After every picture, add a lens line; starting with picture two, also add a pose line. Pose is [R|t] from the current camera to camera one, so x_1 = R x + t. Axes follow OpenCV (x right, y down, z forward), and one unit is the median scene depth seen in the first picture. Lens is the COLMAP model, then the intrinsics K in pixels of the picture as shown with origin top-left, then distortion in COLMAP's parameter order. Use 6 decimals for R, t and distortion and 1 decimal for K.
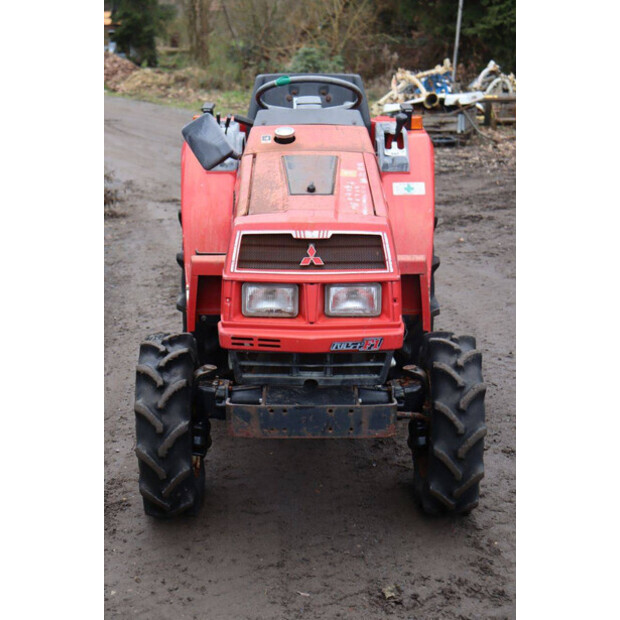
lens RADIAL K [[1170.1, 0, 311.2], [0, 1170.1, 306.7], [0, 0, 1]] dist [0.323707, 0.000000]
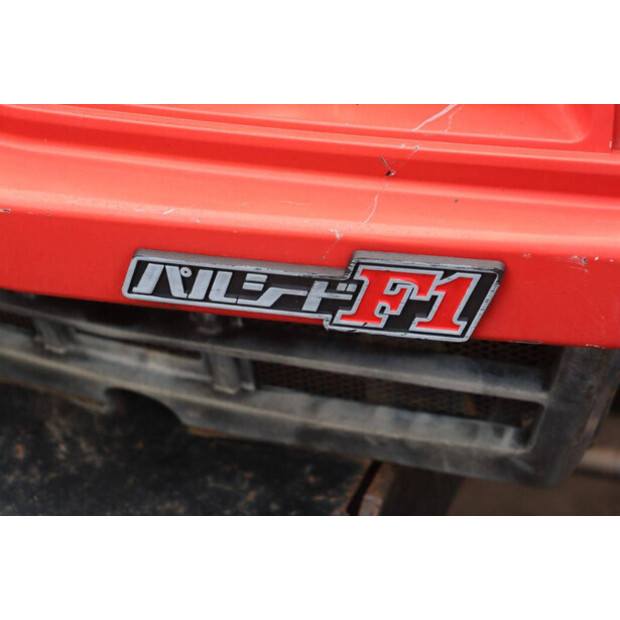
lens RADIAL K [[1432.5, 0, 312.6], [0, 1432.5, 310.9], [0, 0, 1]] dist [0.423217, 0.000000]
pose [[0.929191, 0.175350, -0.325356, 0.093353], [-0.077268, 0.953001, 0.292947, -0.014506], [0.361433, -0.247064, 0.899069, 0.827287]]
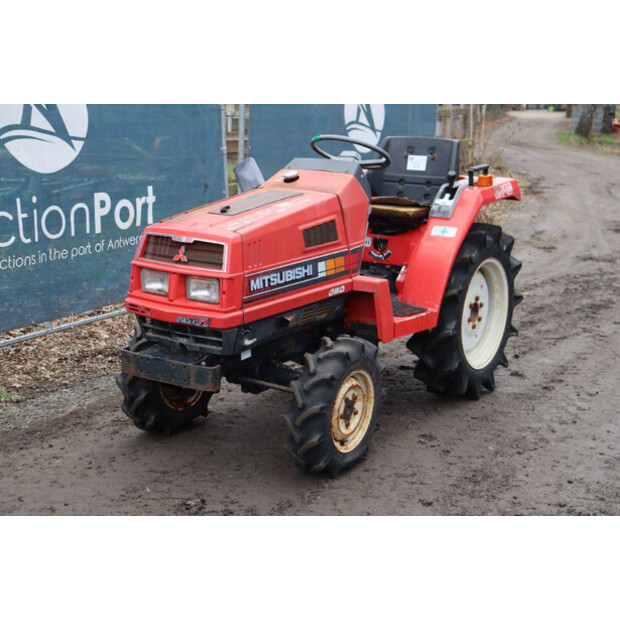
lens RADIAL K [[1005.1, 0, 311.0], [0, 1005.1, 311.8], [0, 0, 1]] dist [0.130703, 0.000000]
pose [[0.835091, 0.138086, -0.532500, 0.771271], [-0.154212, 0.987934, 0.014345, -0.016274], [0.528055, 0.070139, 0.846309, 0.062095]]
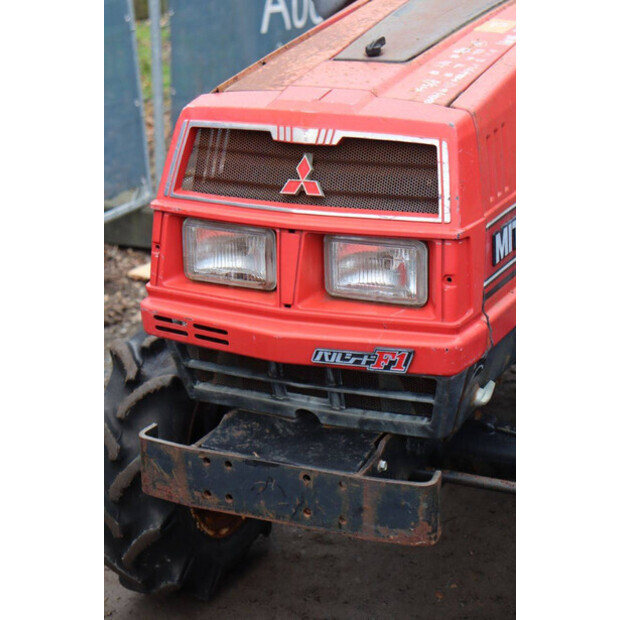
lens RADIAL K [[1432.5, 0, 308.3], [0, 1432.5, 309.9], [0, 0, 1]] dist [0.423217, 0.000000]
pose [[0.908623, 0.112261, -0.402246, 0.260799], [-0.090711, 0.993249, 0.072298, -0.030707], [0.407647, -0.029203, 0.912672, 0.410535]]
